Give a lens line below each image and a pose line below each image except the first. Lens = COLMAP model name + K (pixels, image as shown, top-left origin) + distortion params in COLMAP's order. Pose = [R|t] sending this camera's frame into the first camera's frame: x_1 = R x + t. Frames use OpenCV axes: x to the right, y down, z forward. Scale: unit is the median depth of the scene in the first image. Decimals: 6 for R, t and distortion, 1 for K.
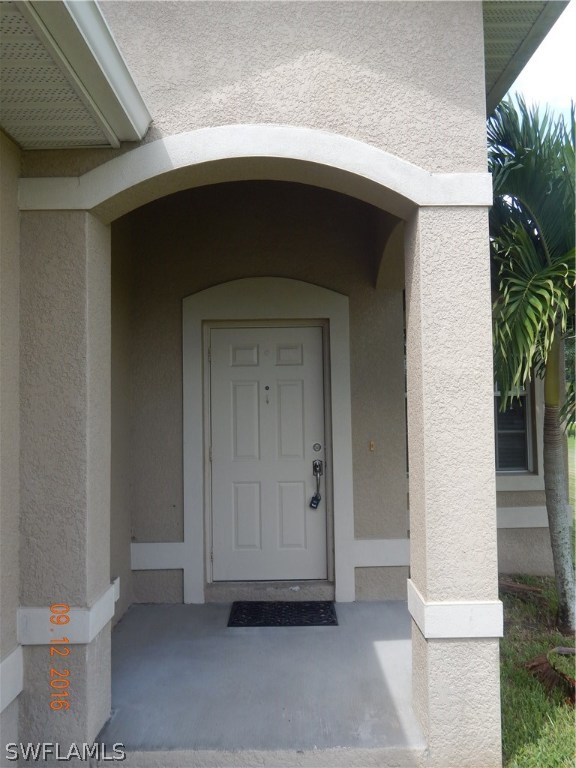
lens RADIAL K [[556.8, 0, 288.0], [0, 556.8, 384.0], [0, 0, 1]] dist [-0.003728, -0.002625]
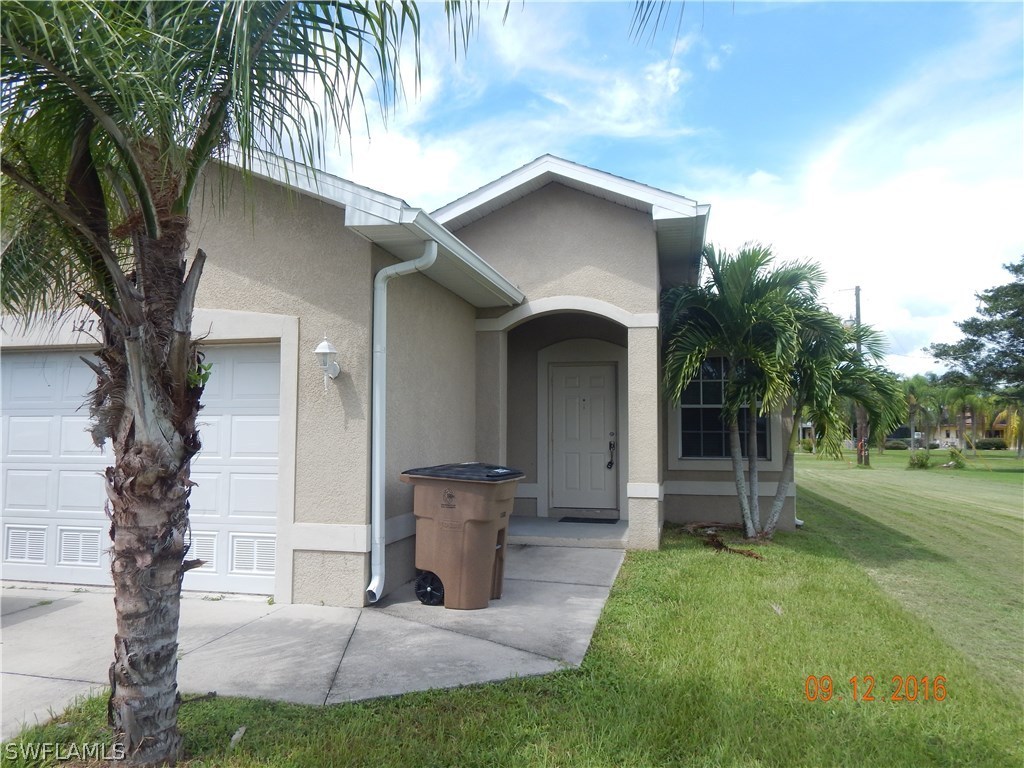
lens RADIAL K [[742.4, 0, 514.1], [0, 742.4, 379.6], [0, 0, 1]] dist [-0.003728, -0.002625]
pose [[0.974122, 0.001182, -0.226021, 0.473827], [-0.007257, 0.999634, -0.026050, 0.008189], [0.225908, 0.027016, 0.973774, -2.293171]]
